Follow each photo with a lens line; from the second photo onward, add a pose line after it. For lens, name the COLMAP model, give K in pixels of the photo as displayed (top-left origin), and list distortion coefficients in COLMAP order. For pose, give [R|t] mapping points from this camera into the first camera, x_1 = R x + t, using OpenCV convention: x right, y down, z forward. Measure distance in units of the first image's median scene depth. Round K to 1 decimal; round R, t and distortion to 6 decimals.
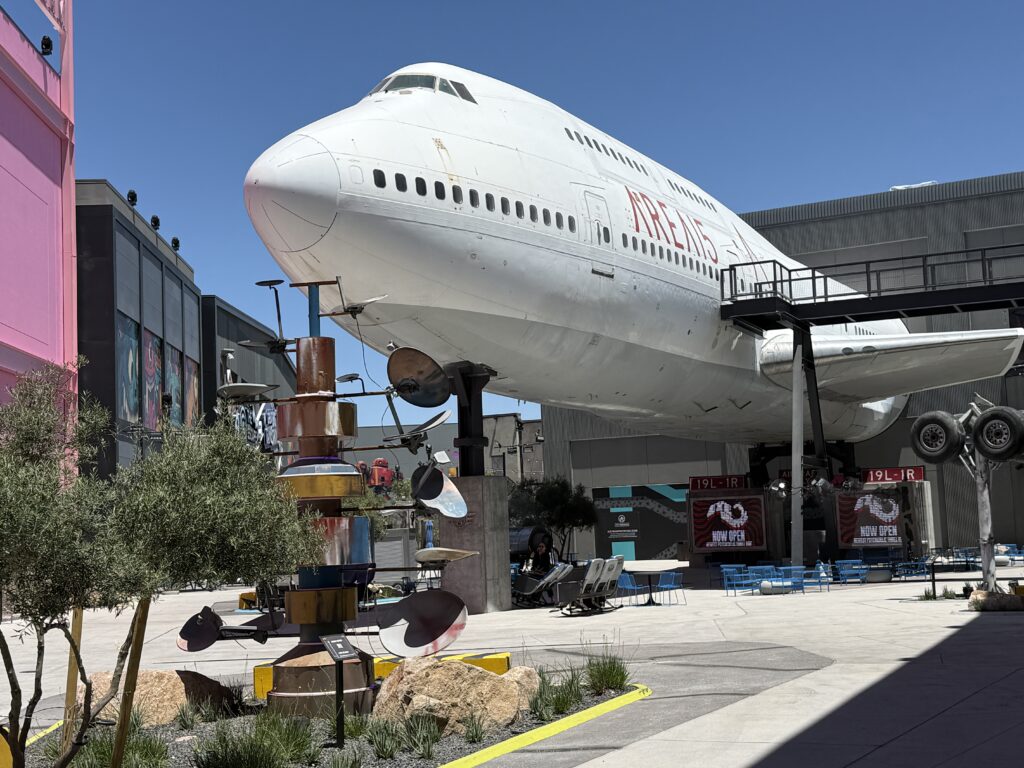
lens RADIAL K [[1400.1, 0, 511.5], [0, 1400.1, 384.1], [0, 0, 1]] dist [0.007718, 0.000000]
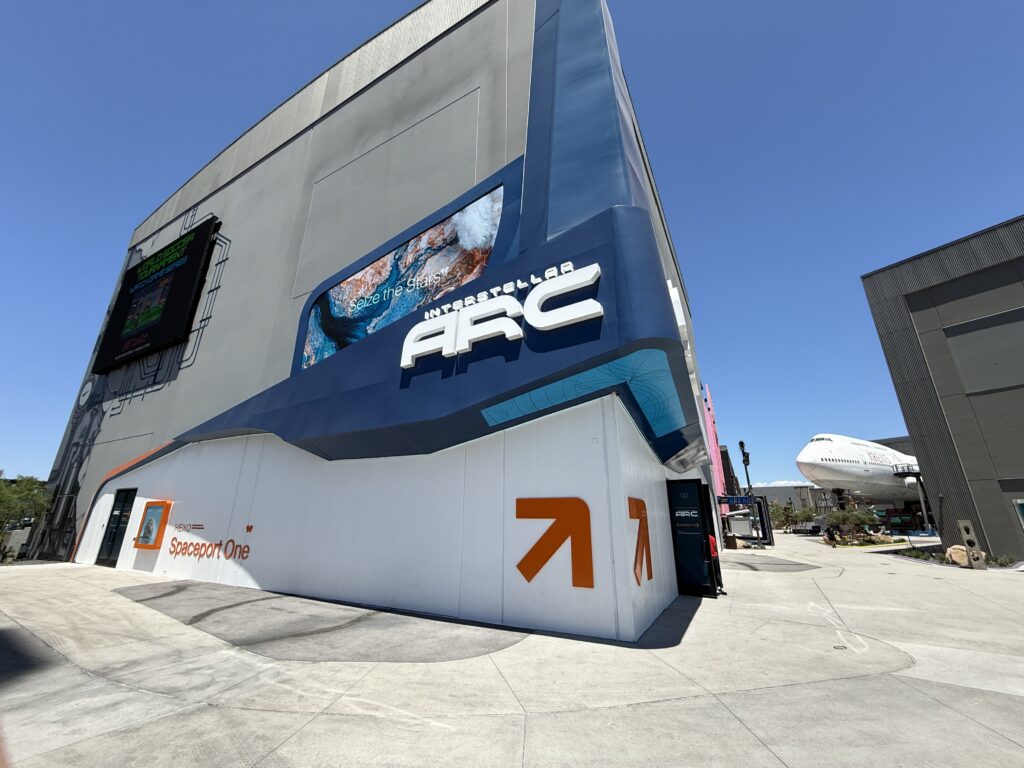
lens RADIAL K [[409.3, 0, 513.9], [0, 409.3, 381.9], [0, 0, 1]] dist [-0.001749, -0.000111]
pose [[0.848814, -0.129842, -0.512500, -0.213101], [0.016780, 0.975502, -0.219351, -0.081906], [0.528426, 0.177588, 0.830198, -0.973757]]
